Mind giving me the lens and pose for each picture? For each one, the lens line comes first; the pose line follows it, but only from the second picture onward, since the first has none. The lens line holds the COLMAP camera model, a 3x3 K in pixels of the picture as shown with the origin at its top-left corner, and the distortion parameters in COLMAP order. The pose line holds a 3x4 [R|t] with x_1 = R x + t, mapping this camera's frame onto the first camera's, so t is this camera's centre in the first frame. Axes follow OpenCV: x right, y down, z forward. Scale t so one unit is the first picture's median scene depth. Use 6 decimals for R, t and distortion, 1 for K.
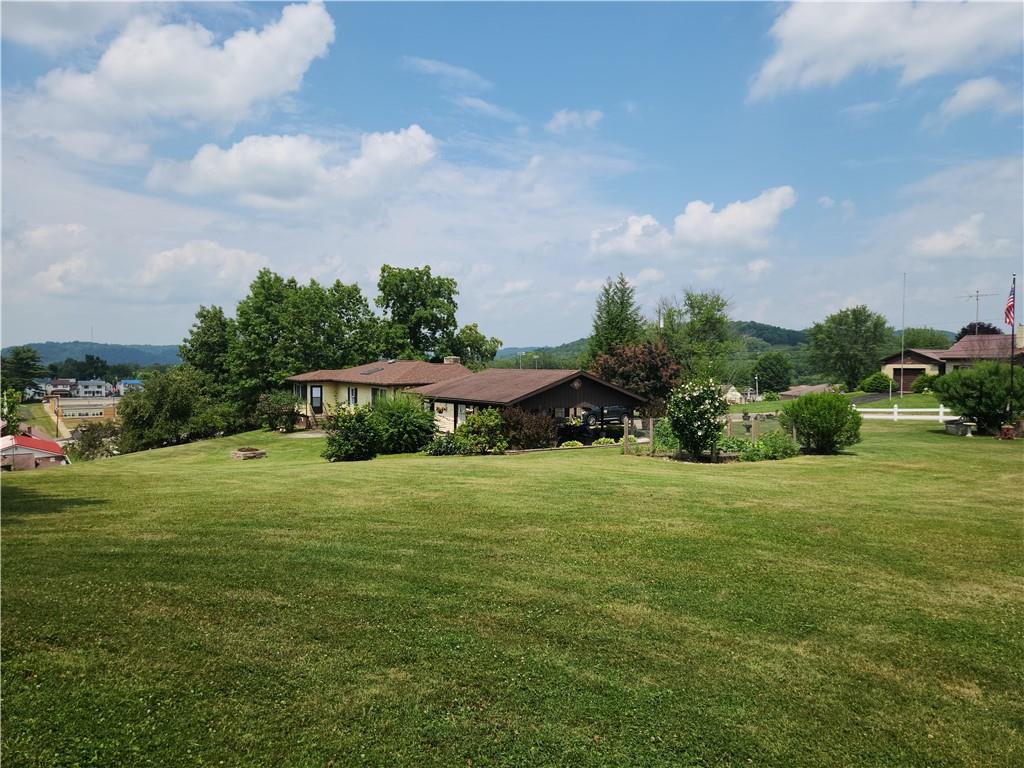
lens RADIAL K [[693.2, 0, 517.2], [0, 693.2, 398.7], [0, 0, 1]] dist [0.039179, -0.038263]
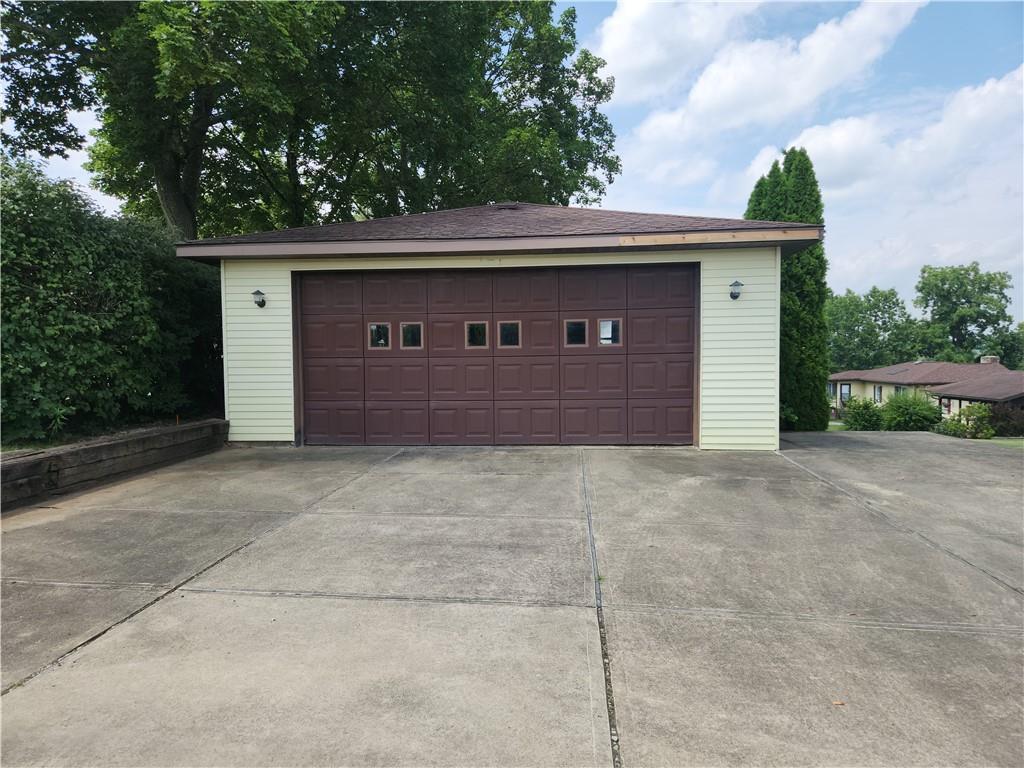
lens RADIAL K [[693.2, 0, 517.2], [0, 693.2, 398.7], [0, 0, 1]] dist [0.039179, -0.038263]
pose [[0.739560, 0.021715, -0.672740, 0.066164], [-0.018766, 0.999756, 0.011641, 0.002283], [0.672829, 0.004016, 0.739787, -0.175182]]
